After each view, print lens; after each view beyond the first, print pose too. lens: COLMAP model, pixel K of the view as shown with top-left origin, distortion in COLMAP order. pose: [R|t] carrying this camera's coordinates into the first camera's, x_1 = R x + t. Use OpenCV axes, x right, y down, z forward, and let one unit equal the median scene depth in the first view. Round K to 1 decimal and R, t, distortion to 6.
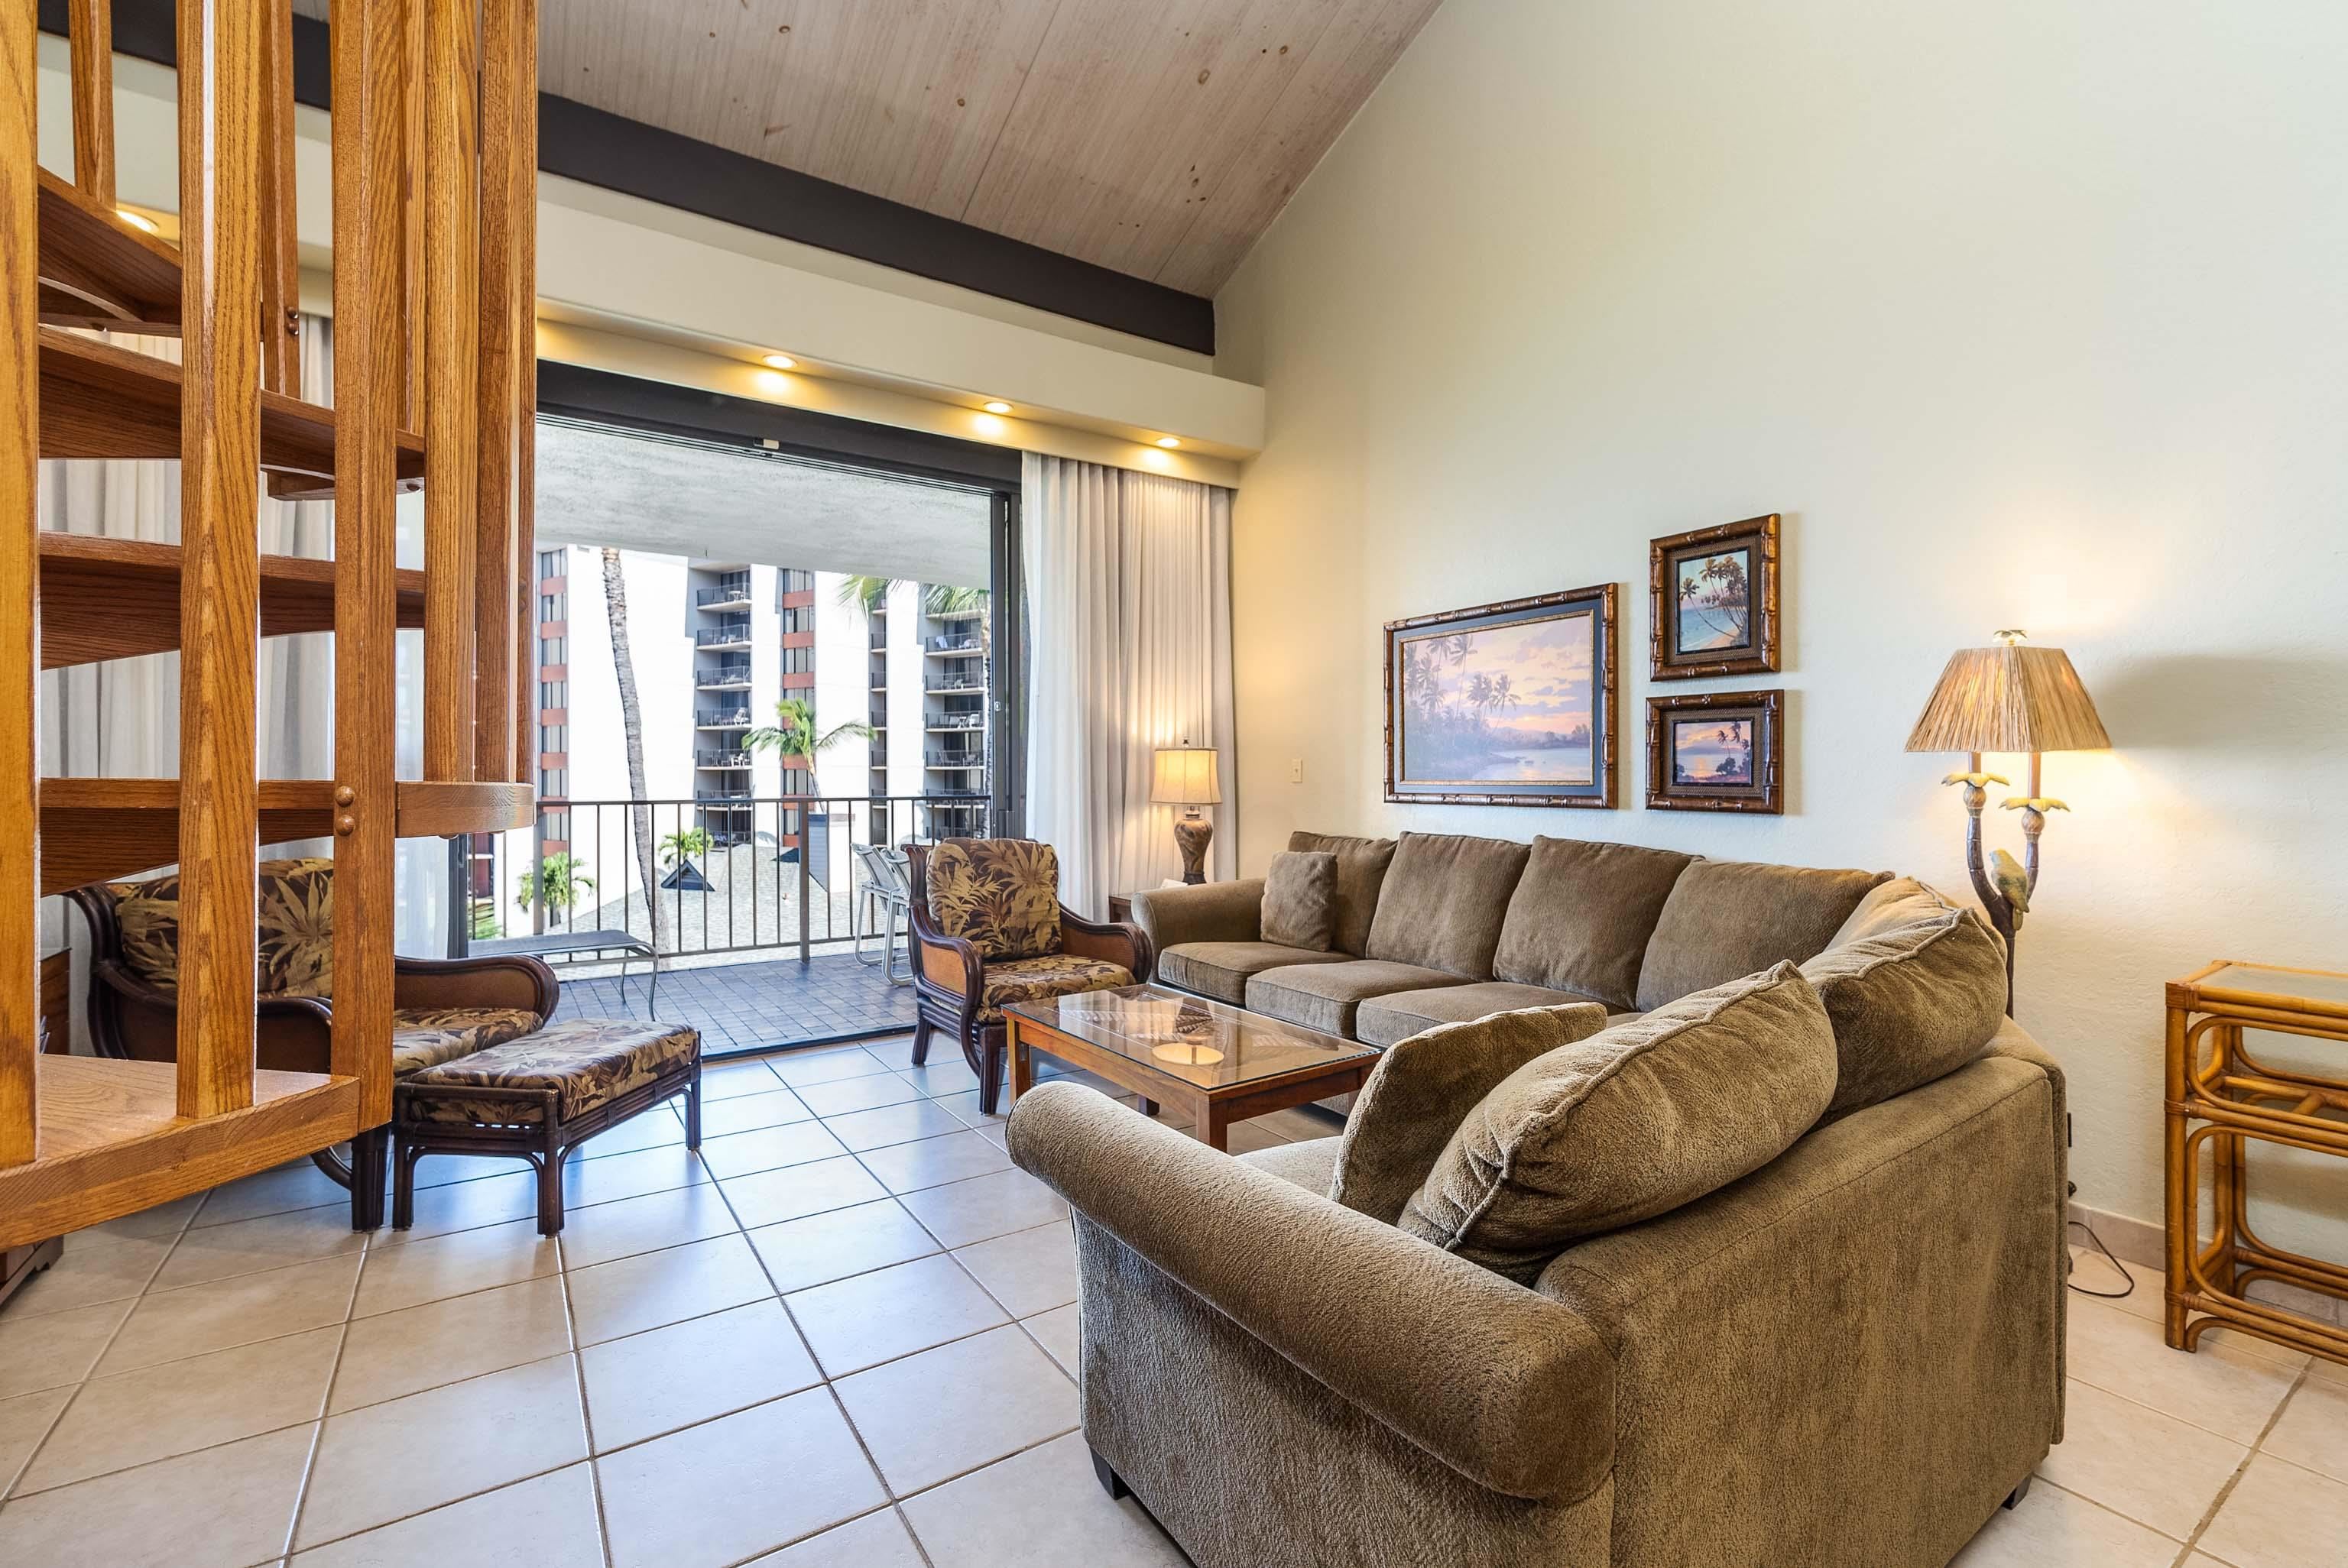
lens RADIAL K [[1022.5, 0, 1160.7], [0, 1022.5, 798.4], [0, 0, 1]] dist [0.003369, -0.000201]
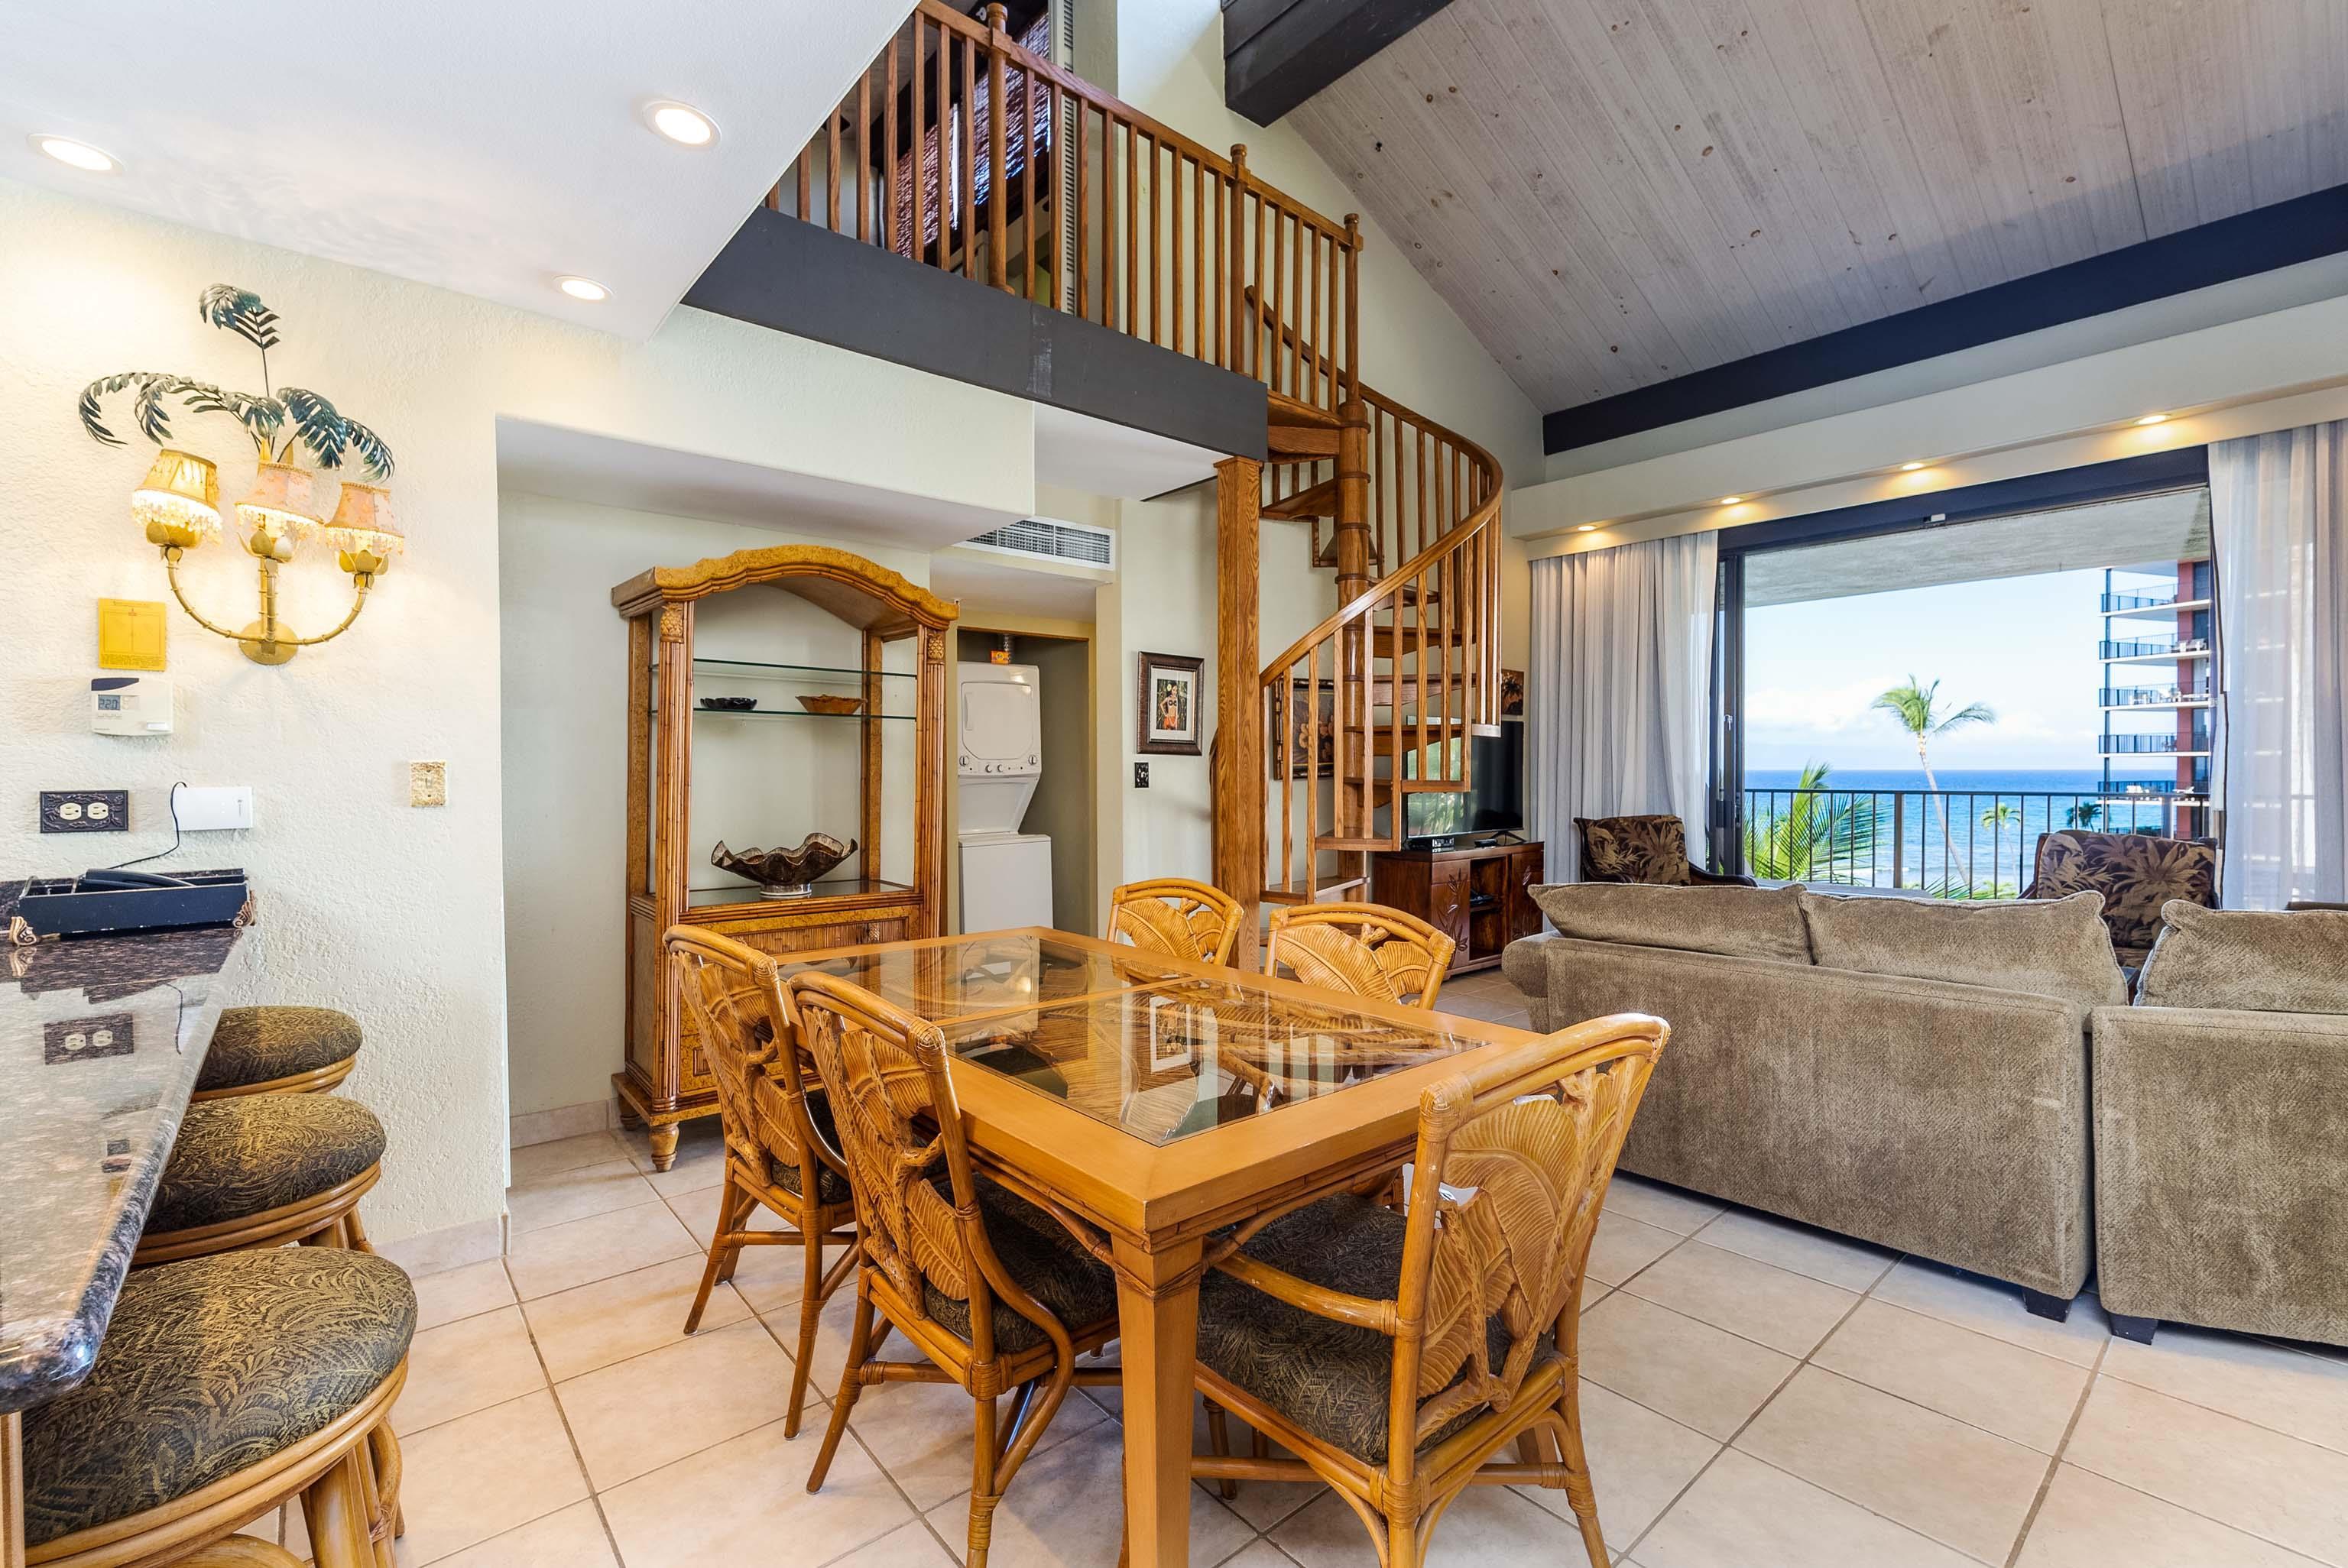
lens RADIAL K [[1022.5, 0, 1171.0], [0, 1022.5, 781.7], [0, 0, 1]] dist [0.003369, -0.000201]
pose [[0.129022, 0.012835, -0.991559, 0.803423], [-0.016222, 0.999810, 0.010831, -0.011475], [0.991509, 0.014688, 0.129205, -0.128099]]
